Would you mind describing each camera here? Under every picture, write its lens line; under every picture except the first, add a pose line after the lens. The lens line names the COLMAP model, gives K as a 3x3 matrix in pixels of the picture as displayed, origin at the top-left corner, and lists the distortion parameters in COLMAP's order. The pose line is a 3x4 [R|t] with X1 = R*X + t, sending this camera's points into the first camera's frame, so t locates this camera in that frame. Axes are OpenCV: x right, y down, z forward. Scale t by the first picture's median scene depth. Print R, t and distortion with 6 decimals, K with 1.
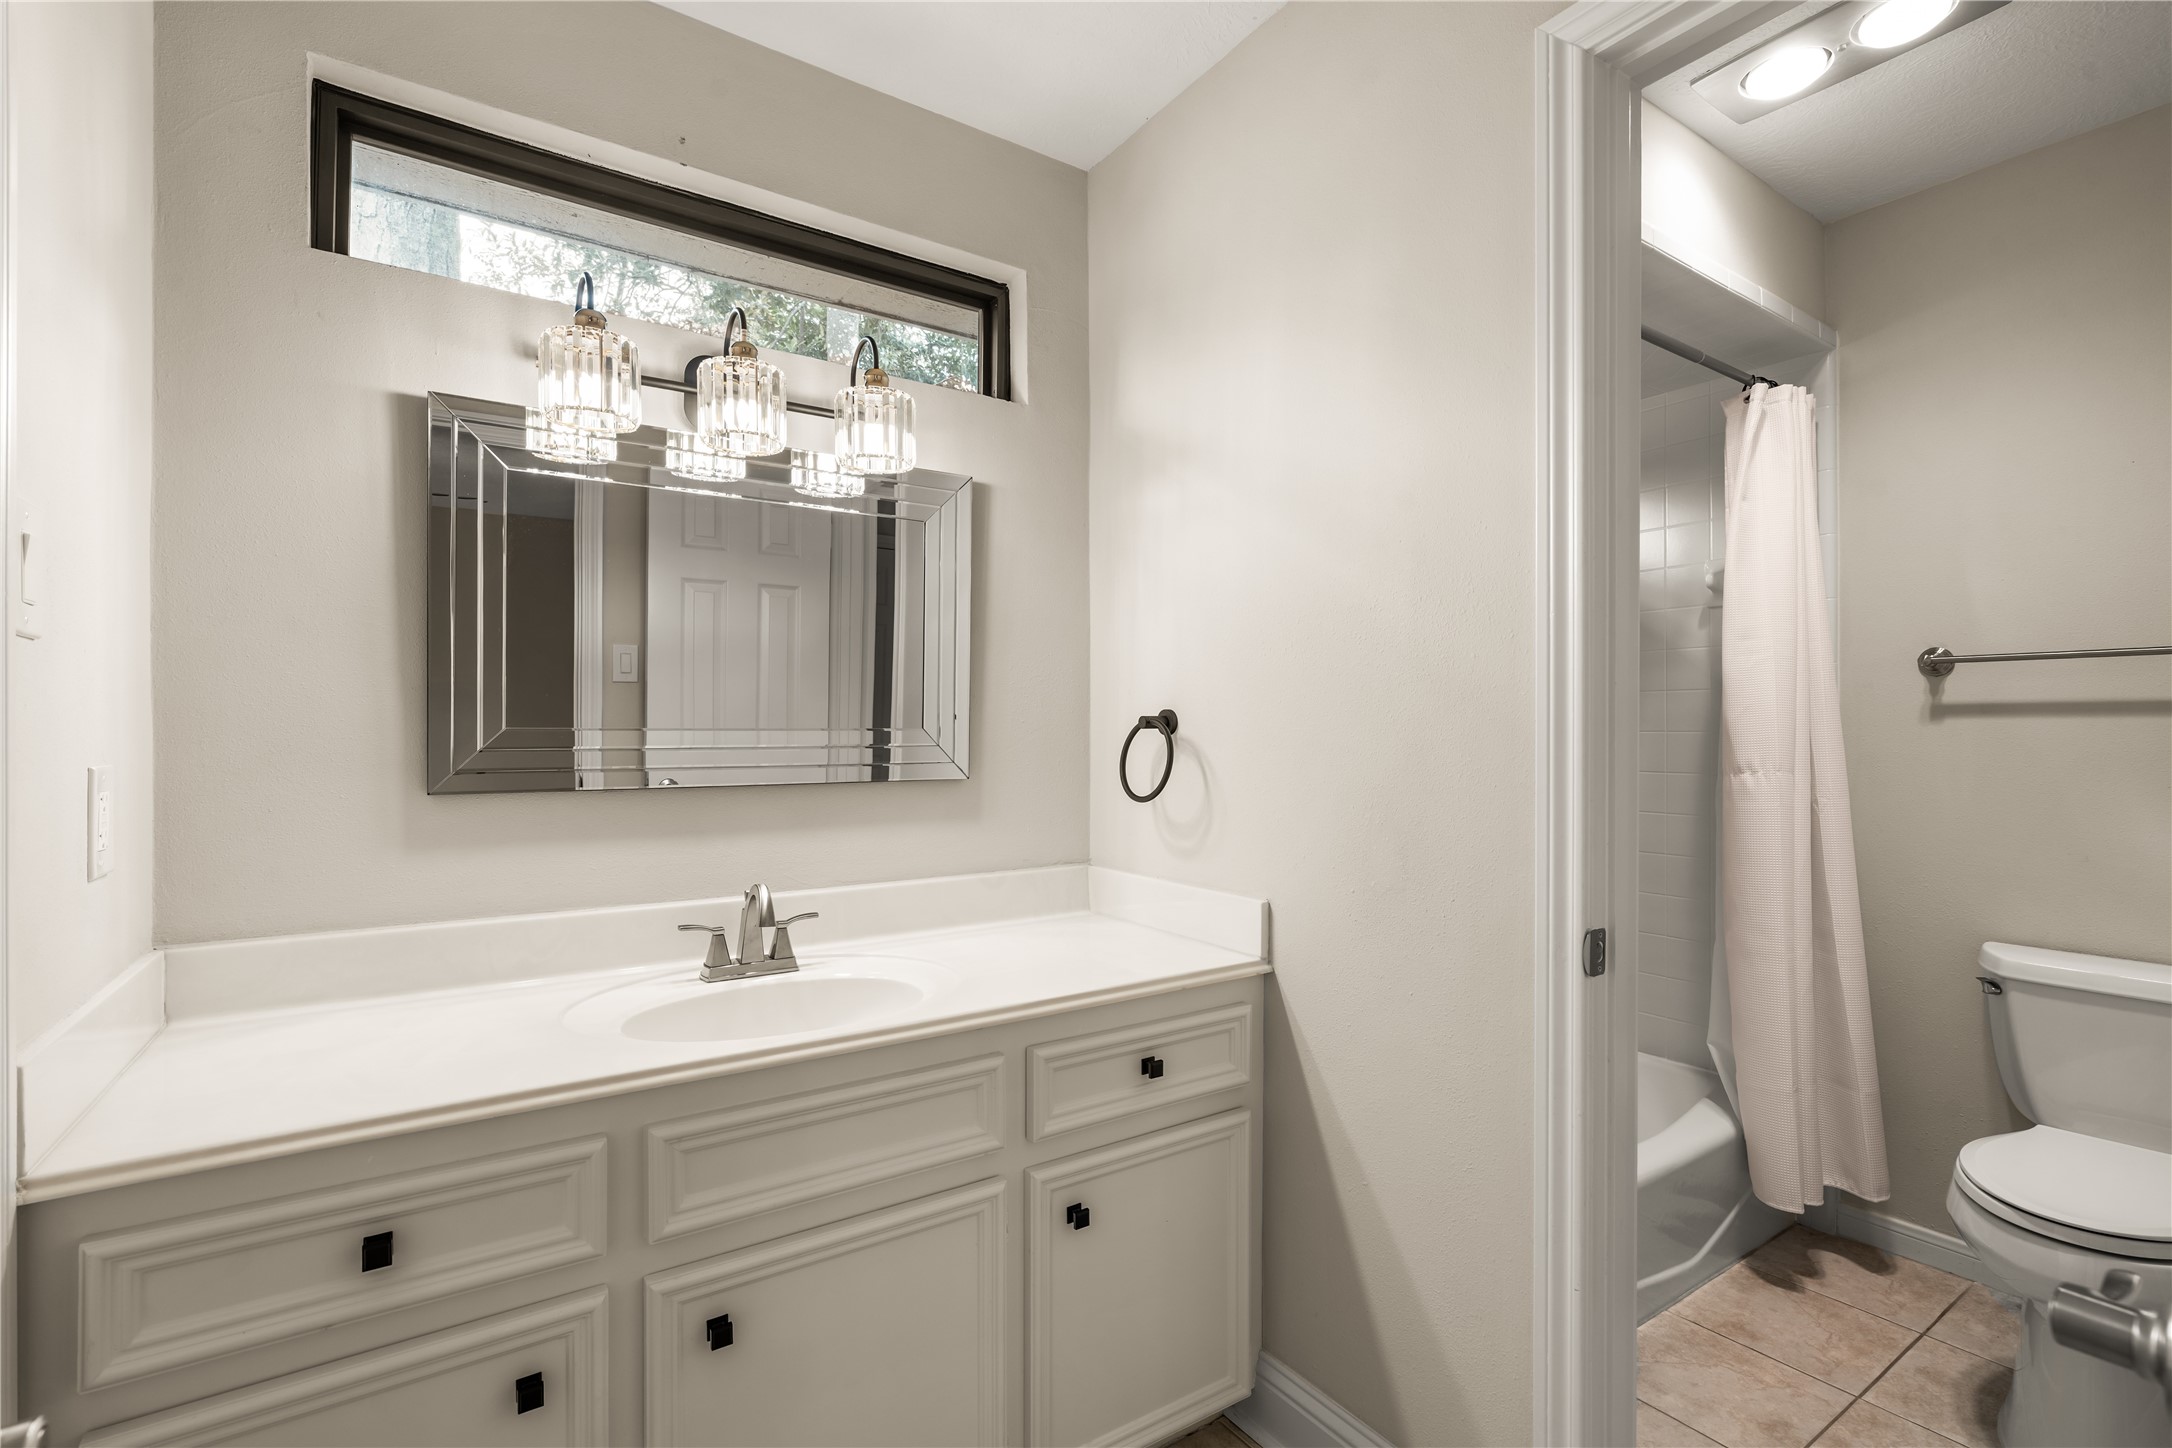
lens RADIAL K [[971.9, 0, 1098.1], [0, 971.9, 729.2], [0, 0, 1]] dist [-0.002374, 0.000950]
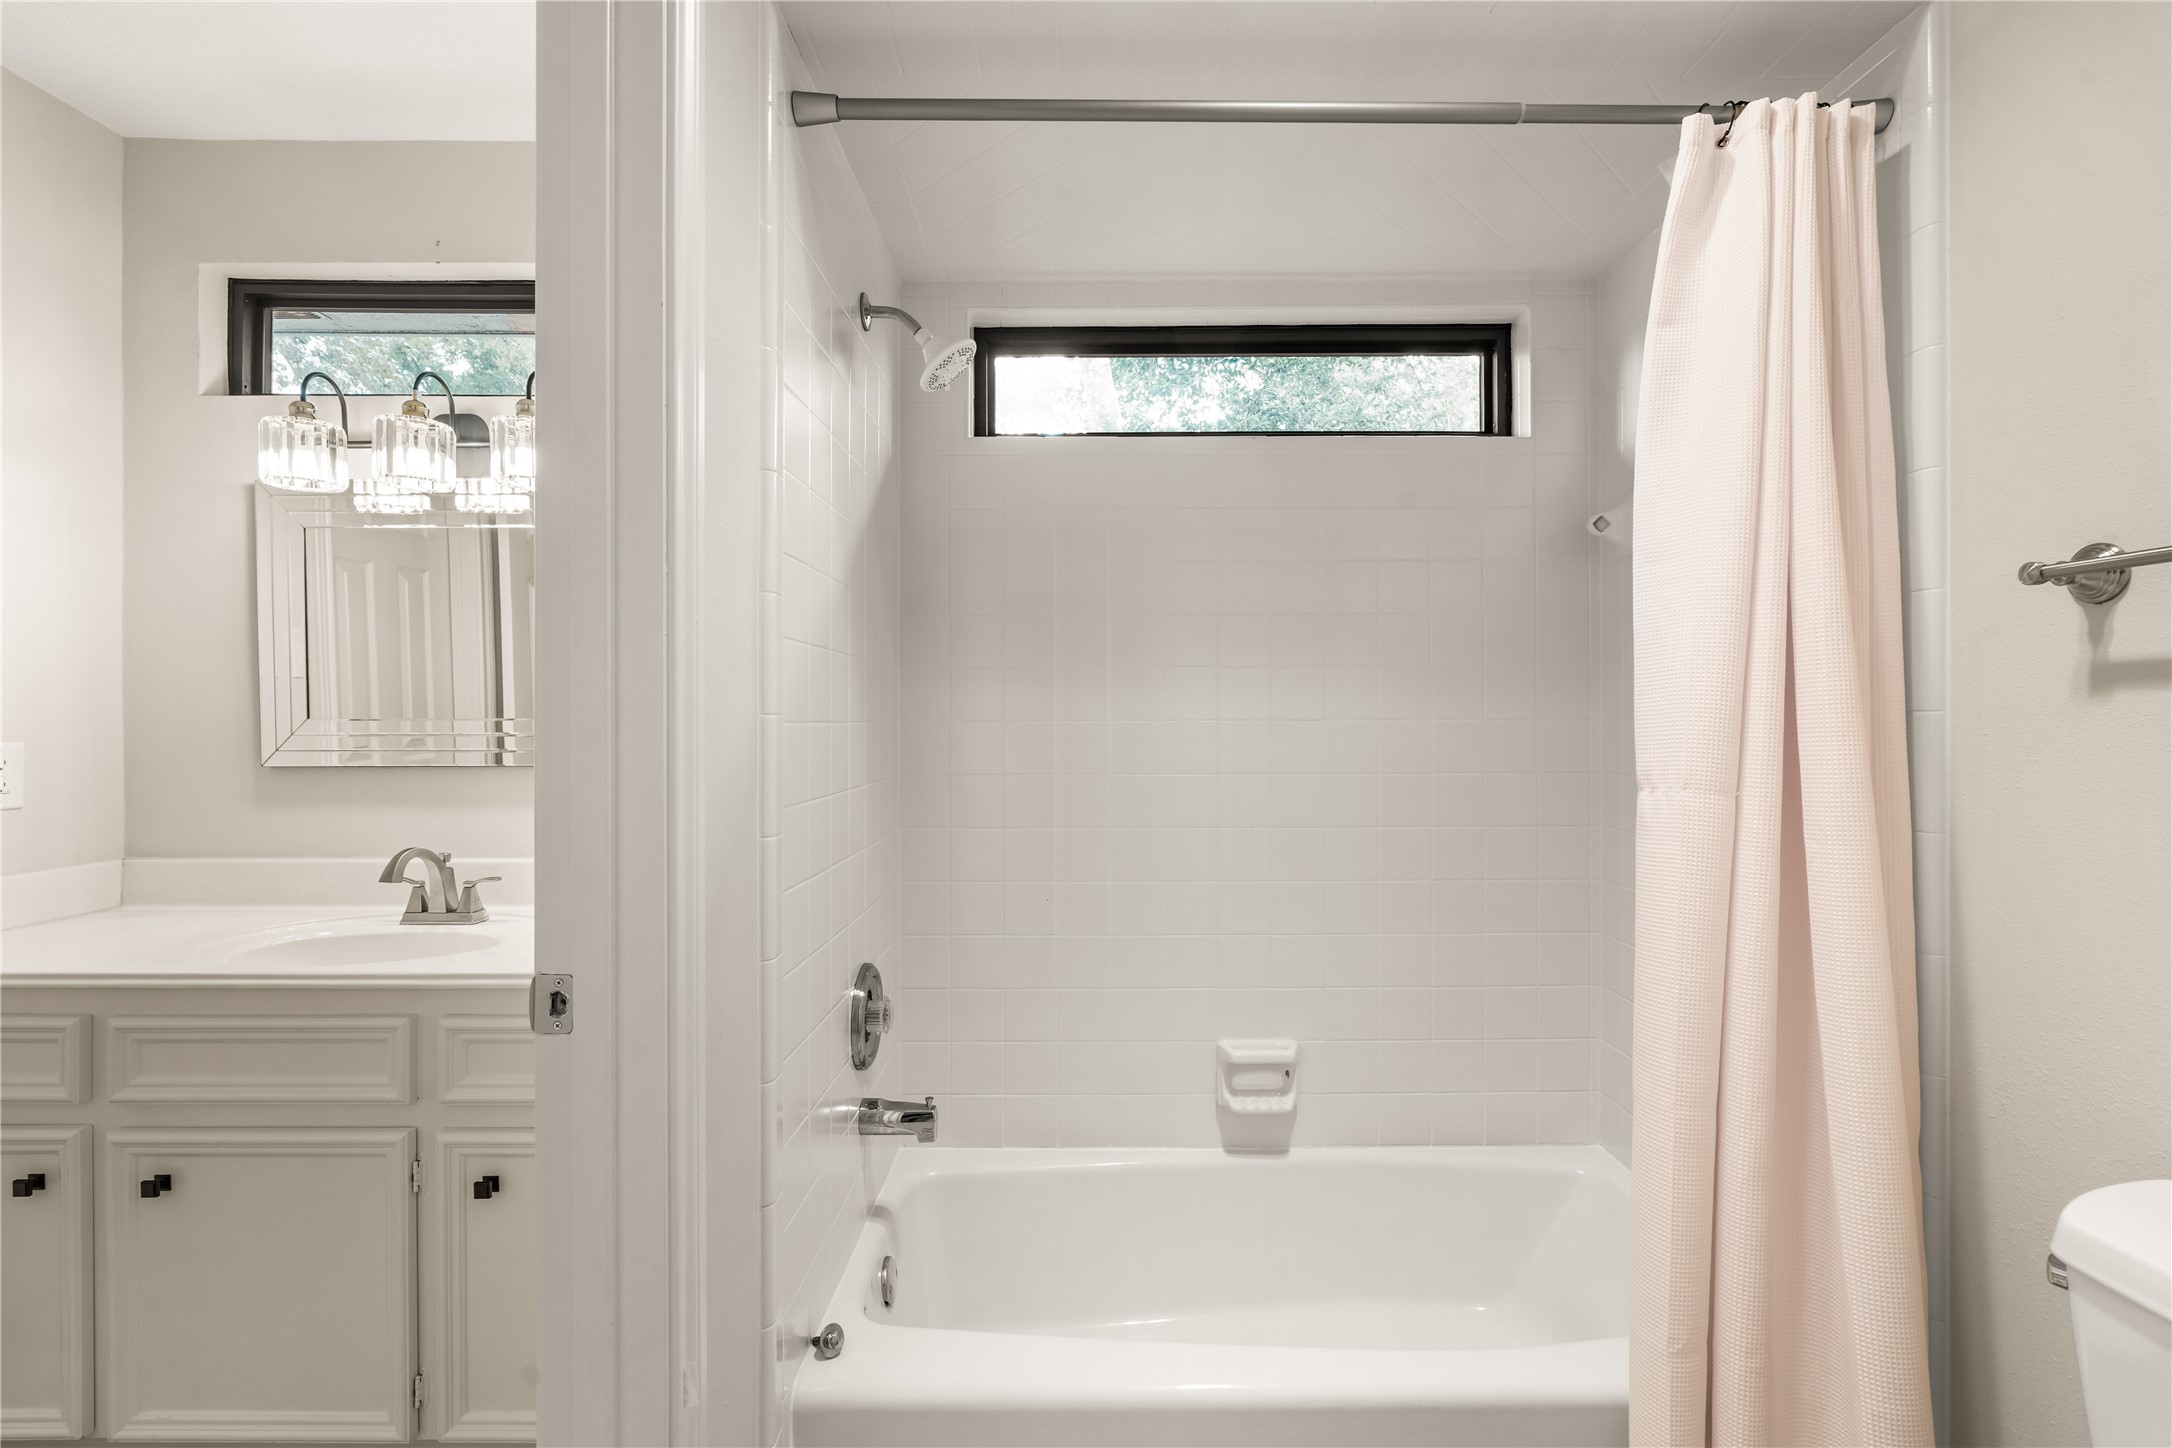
lens RADIAL K [[971.9, 0, 1098.1], [0, 971.9, 729.2], [0, 0, 1]] dist [-0.002374, 0.000950]
pose [[0.830526, 0.002630, -0.556974, 1.062992], [0.002850, 0.999956, 0.008972, 0.002809], [0.556973, -0.009039, 0.830482, 0.485785]]
